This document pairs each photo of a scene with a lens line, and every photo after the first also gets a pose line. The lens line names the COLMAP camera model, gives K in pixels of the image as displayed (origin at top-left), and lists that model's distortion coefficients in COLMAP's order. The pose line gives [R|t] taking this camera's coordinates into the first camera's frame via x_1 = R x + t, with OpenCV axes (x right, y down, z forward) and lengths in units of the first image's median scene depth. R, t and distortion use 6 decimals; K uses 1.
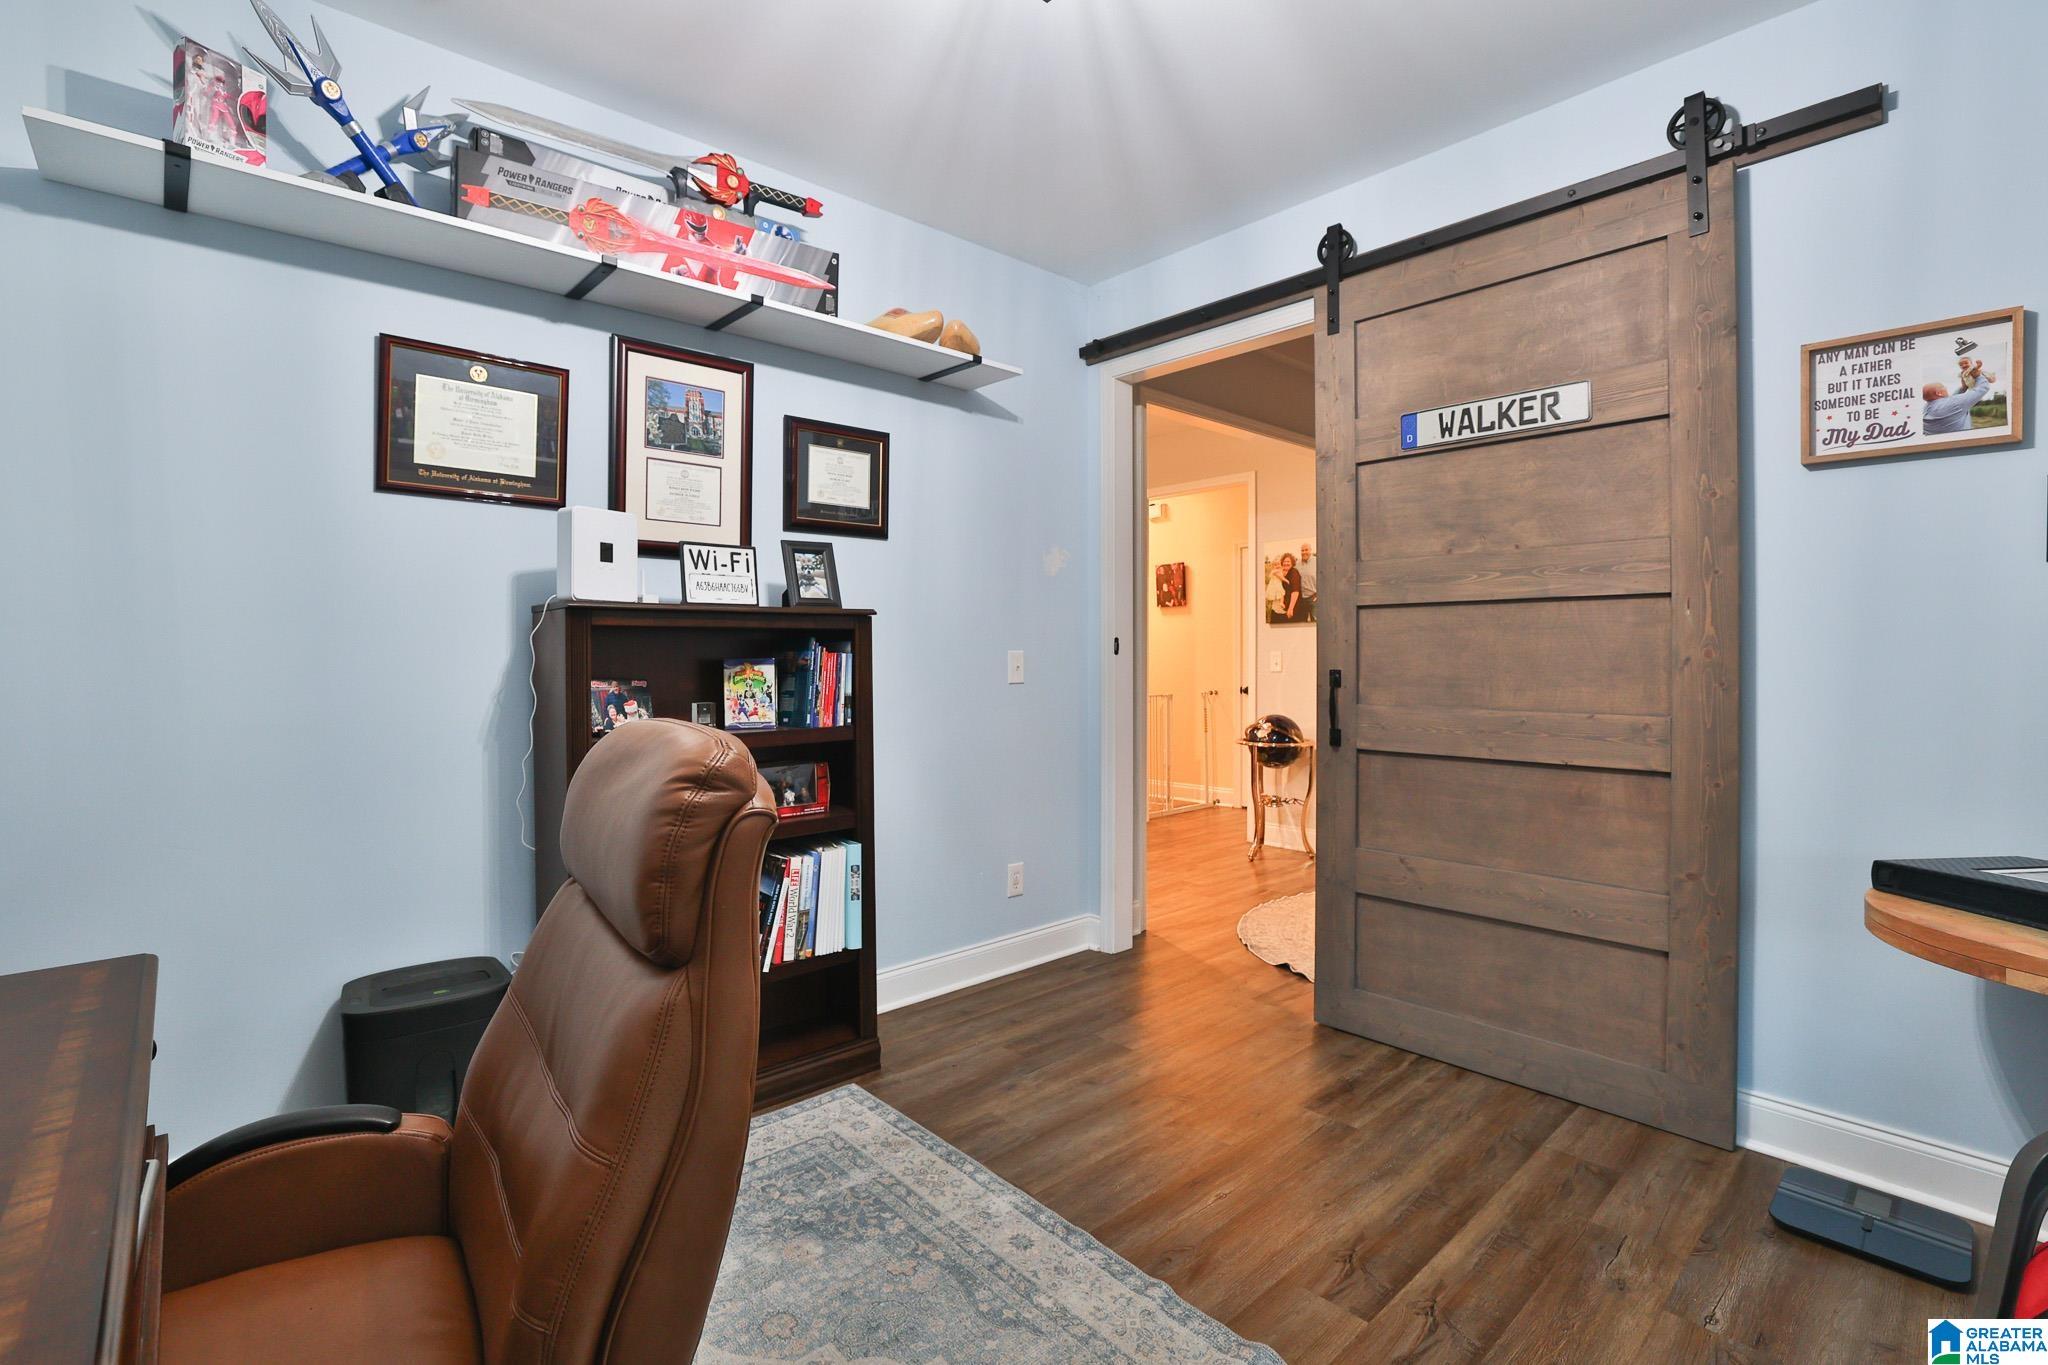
lens RADIAL K [[941.7, 0, 1022.6], [0, 941.7, 663.7], [0, 0, 1]] dist [-0.046652, 0.016352]
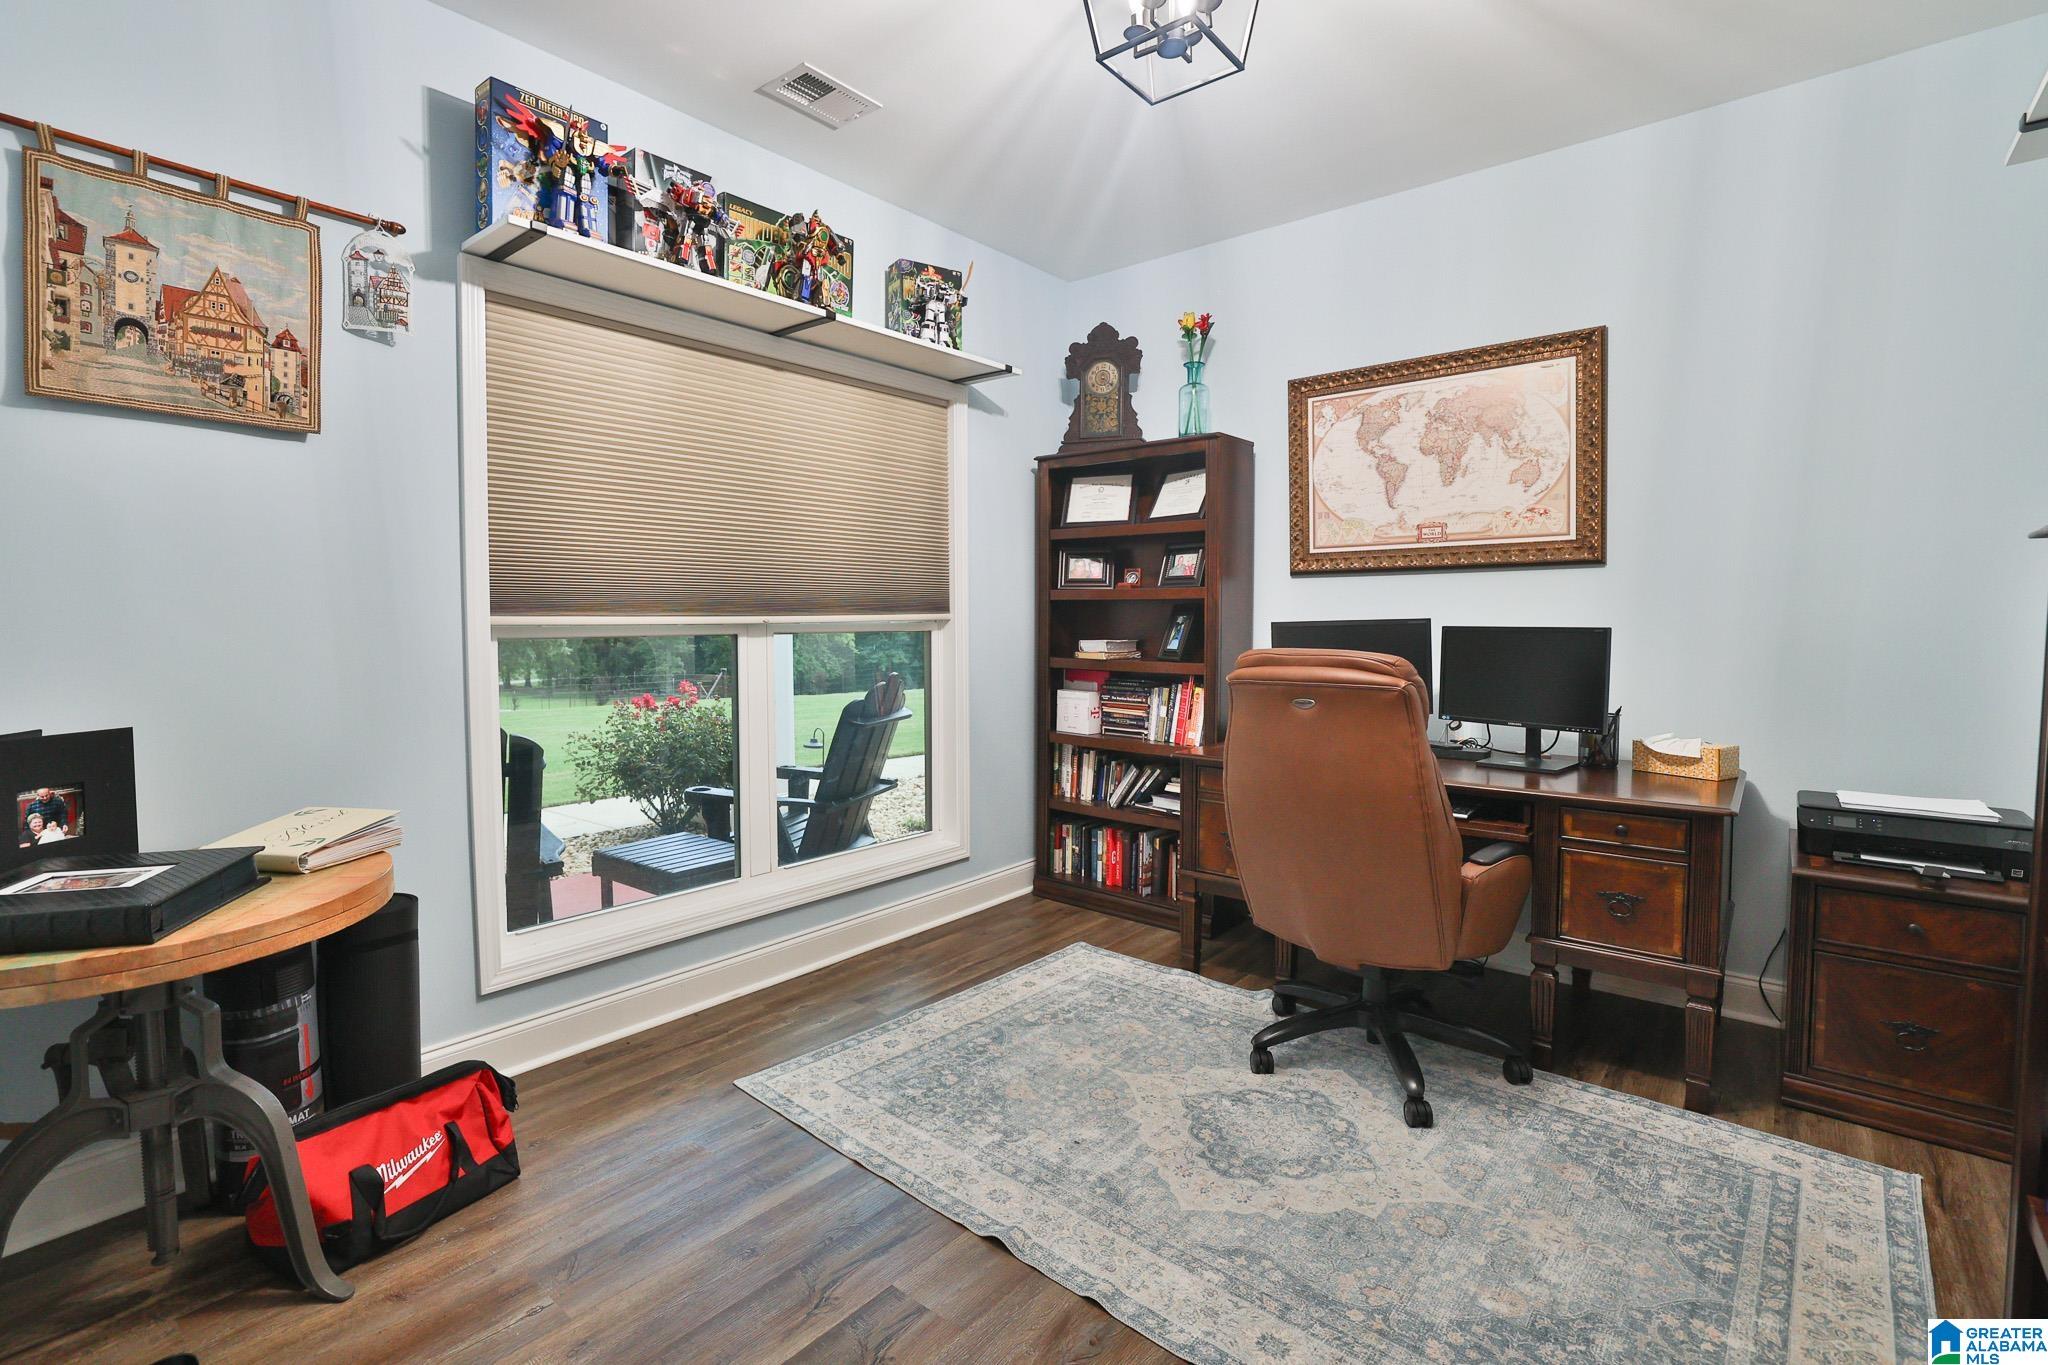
lens RADIAL K [[941.7, 0, 1024.2], [0, 941.7, 670.1], [0, 0, 1]] dist [-0.046652, 0.016352]
pose [[-0.991193, 0.009070, -0.132114, 0.336436], [0.002494, 0.998753, 0.049852, -0.007179], [0.132402, 0.049084, -0.989980, 1.855997]]
